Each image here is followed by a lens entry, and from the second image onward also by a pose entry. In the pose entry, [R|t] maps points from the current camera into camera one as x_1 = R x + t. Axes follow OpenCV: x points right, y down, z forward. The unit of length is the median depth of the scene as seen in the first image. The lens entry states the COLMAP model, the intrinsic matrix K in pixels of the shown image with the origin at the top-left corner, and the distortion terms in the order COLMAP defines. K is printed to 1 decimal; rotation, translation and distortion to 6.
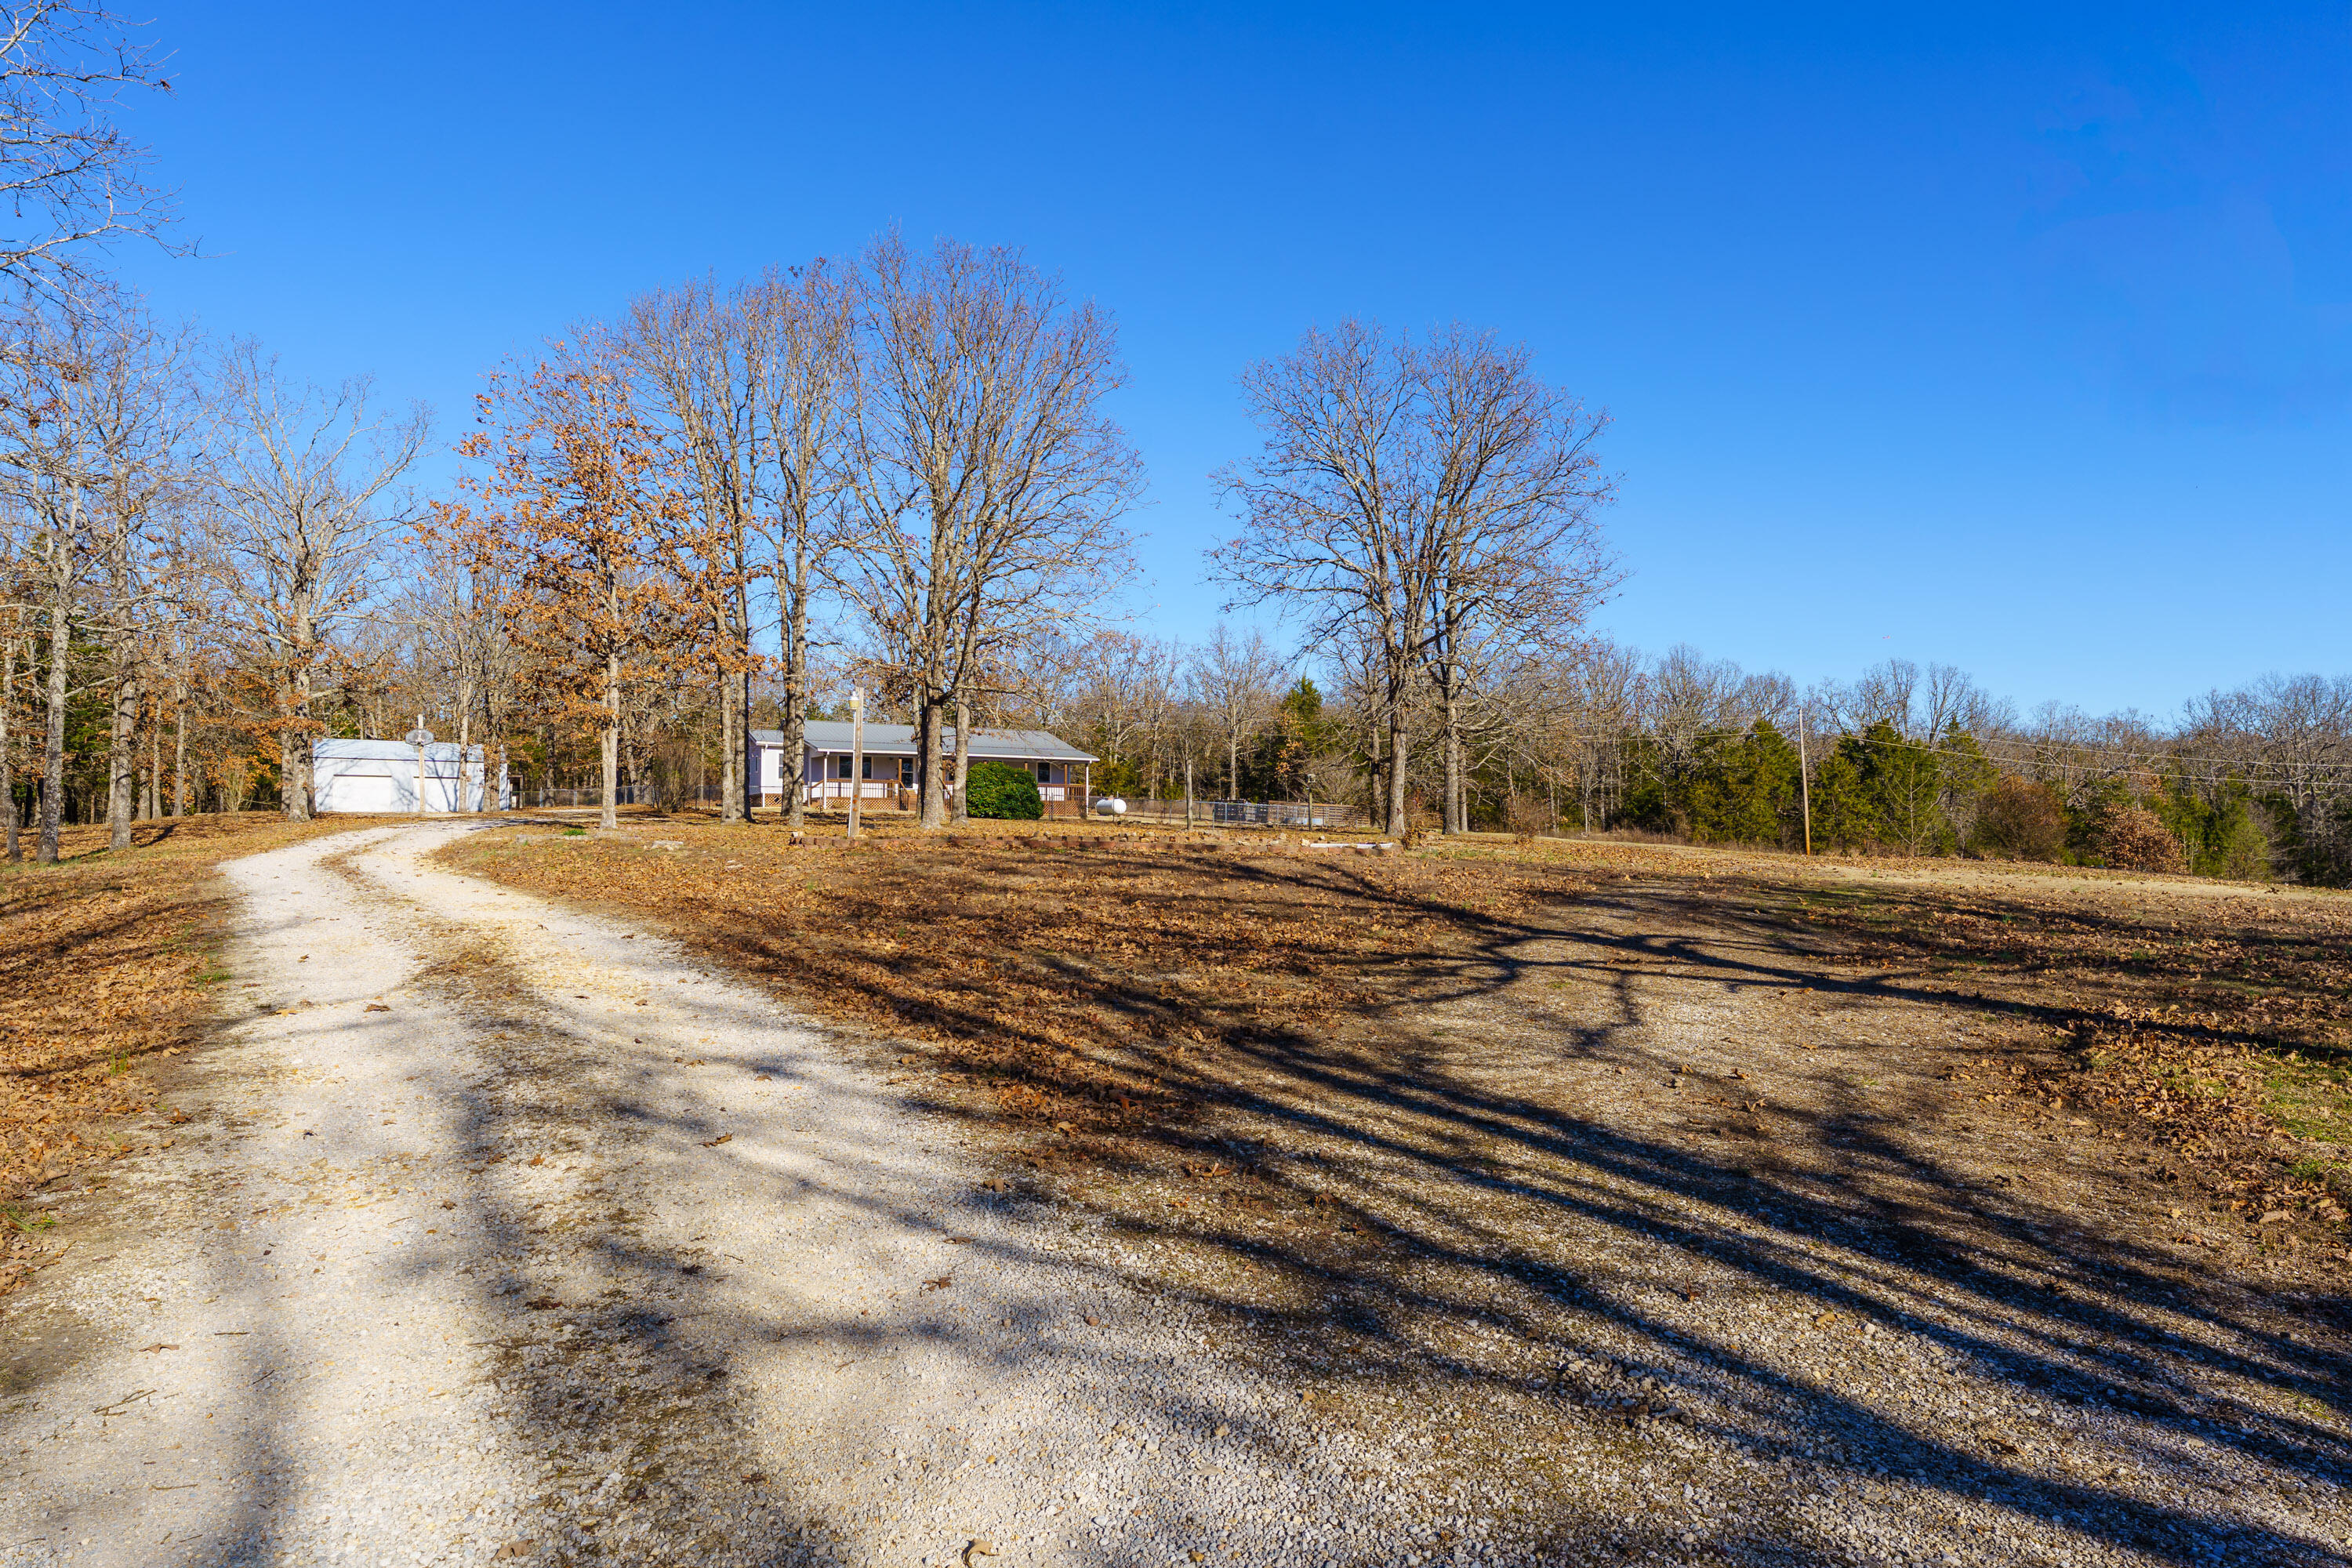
lens RADIAL K [[1356.8, 0, 1176.9], [0, 1356.8, 800.0], [0, 0, 1]] dist [0.024519, -0.000098]
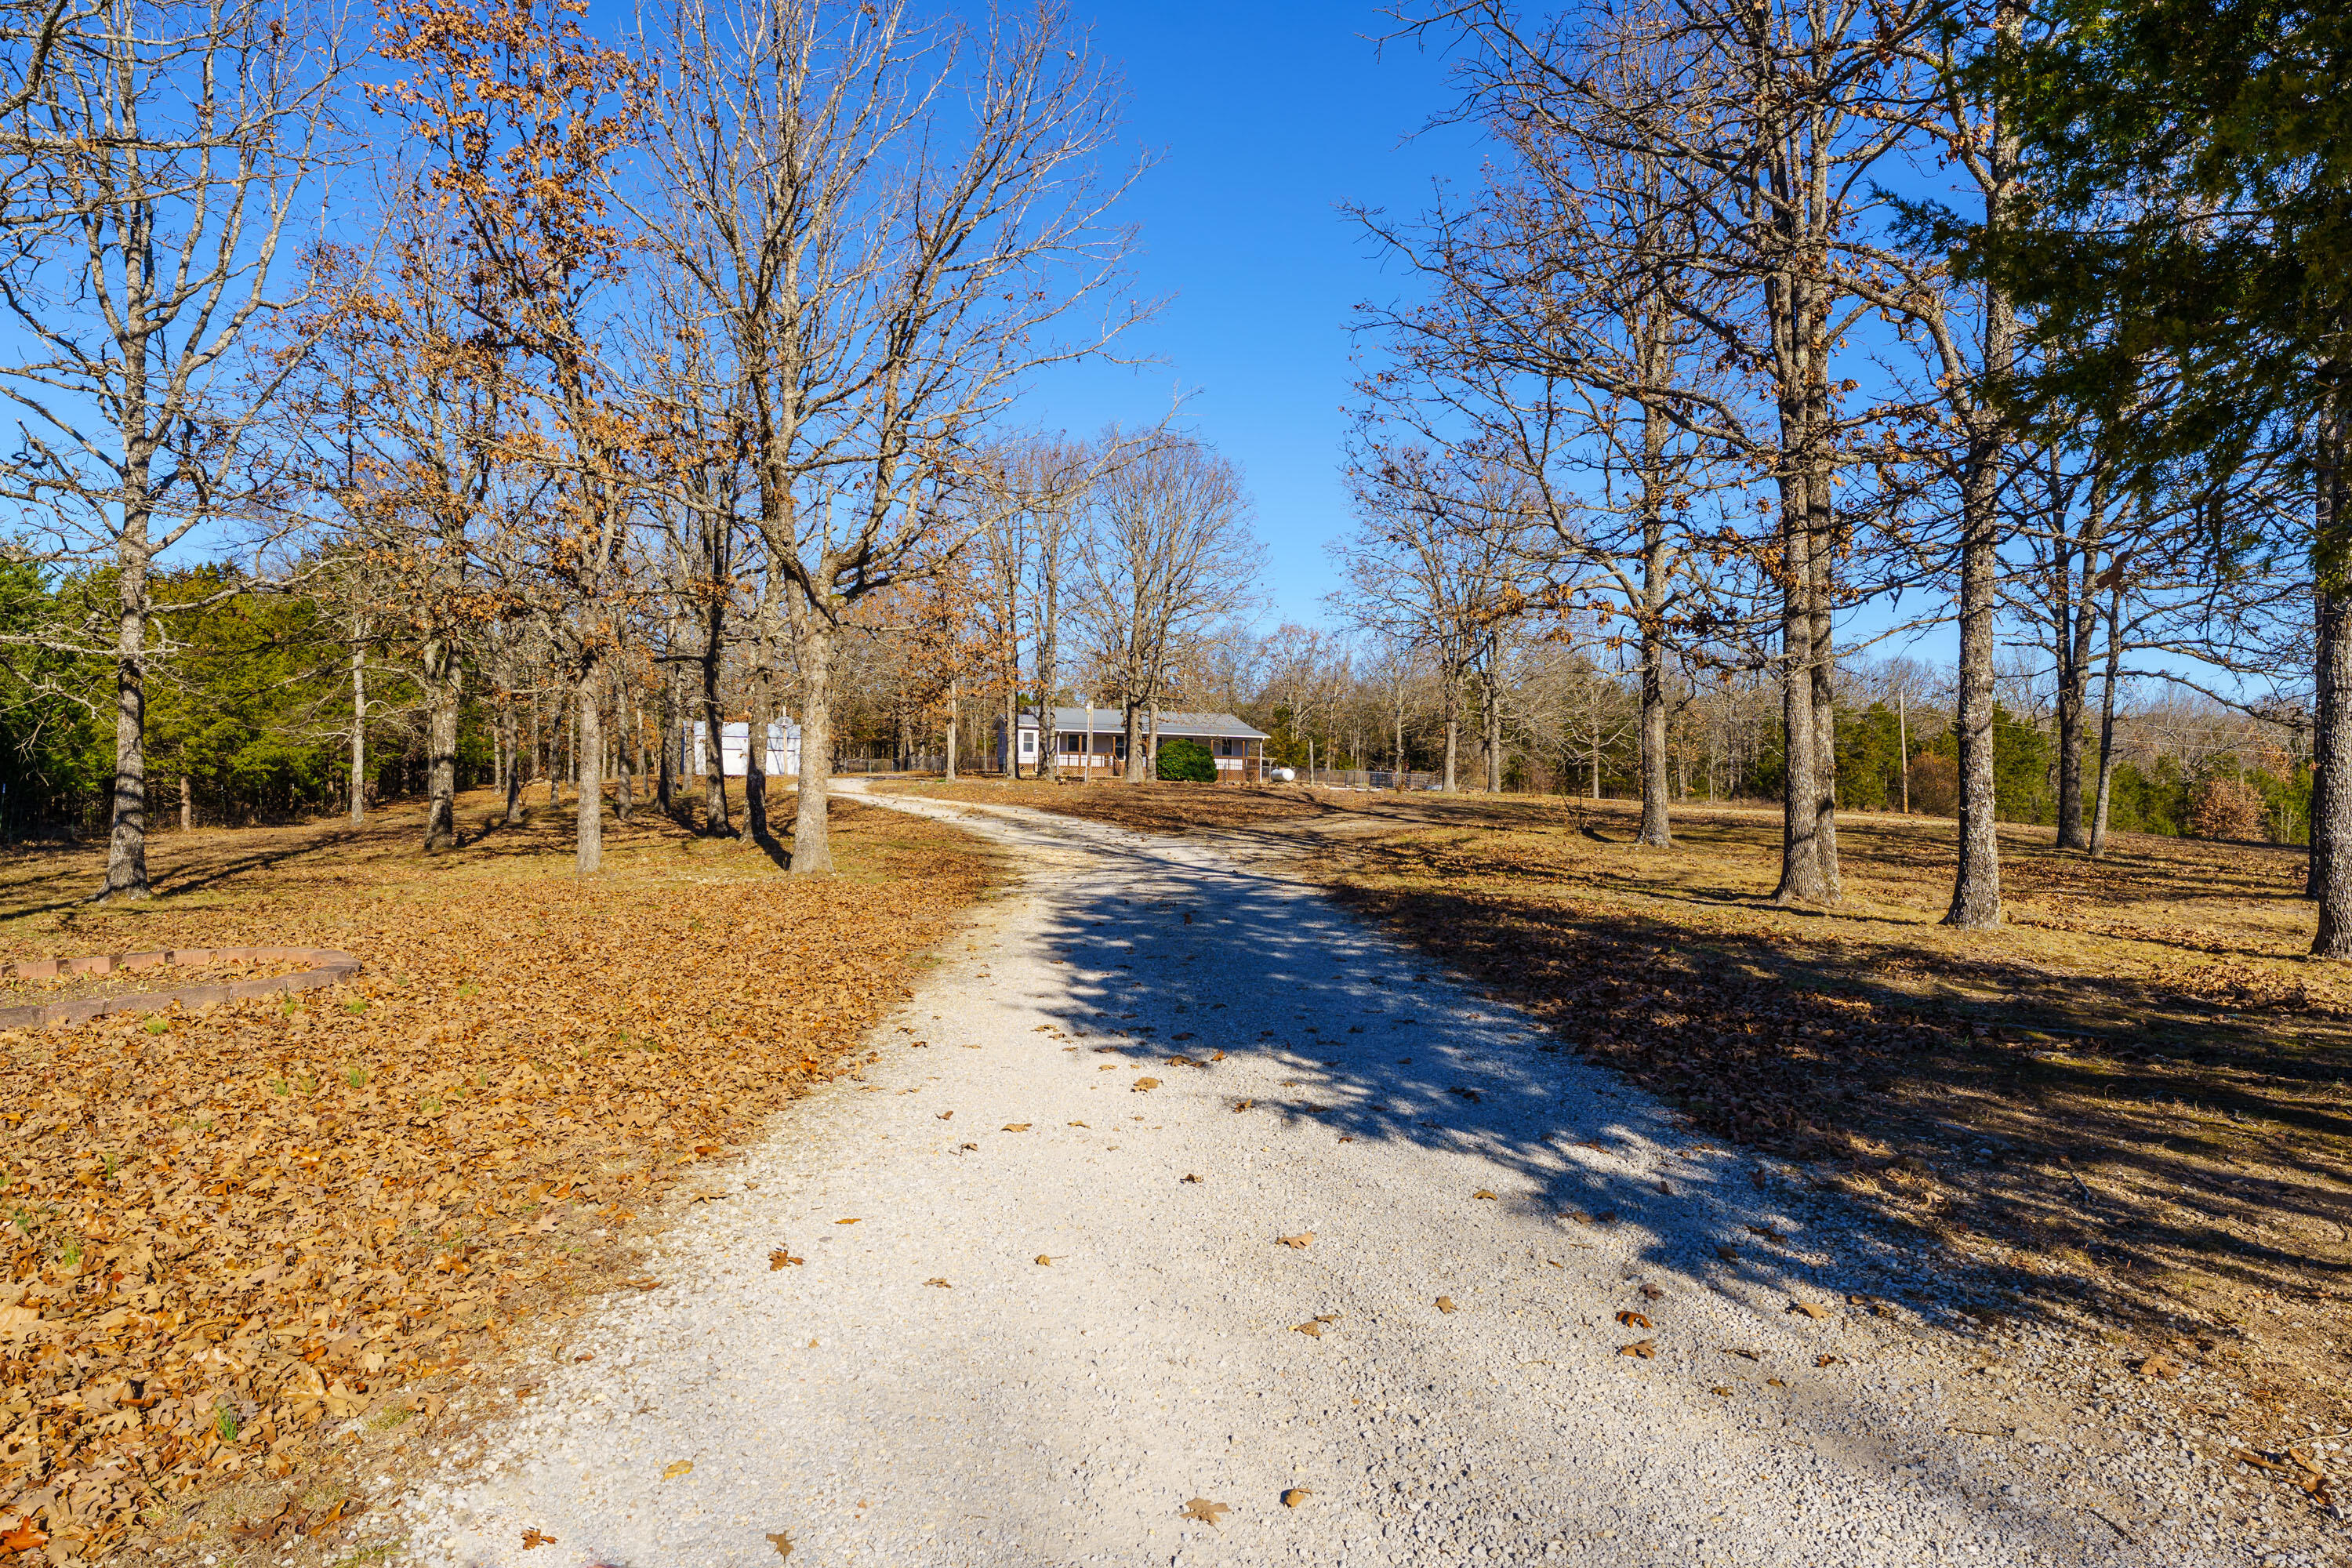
lens RADIAL K [[1356.8, 0, 1175.3], [0, 1356.8, 778.0], [0, 0, 1]] dist [0.024519, -0.000098]
pose [[0.987715, 0.005700, -0.156161, 0.045170], [-0.005264, 0.999981, 0.003210, 0.003907], [0.156176, -0.002348, 0.987726, -0.216292]]
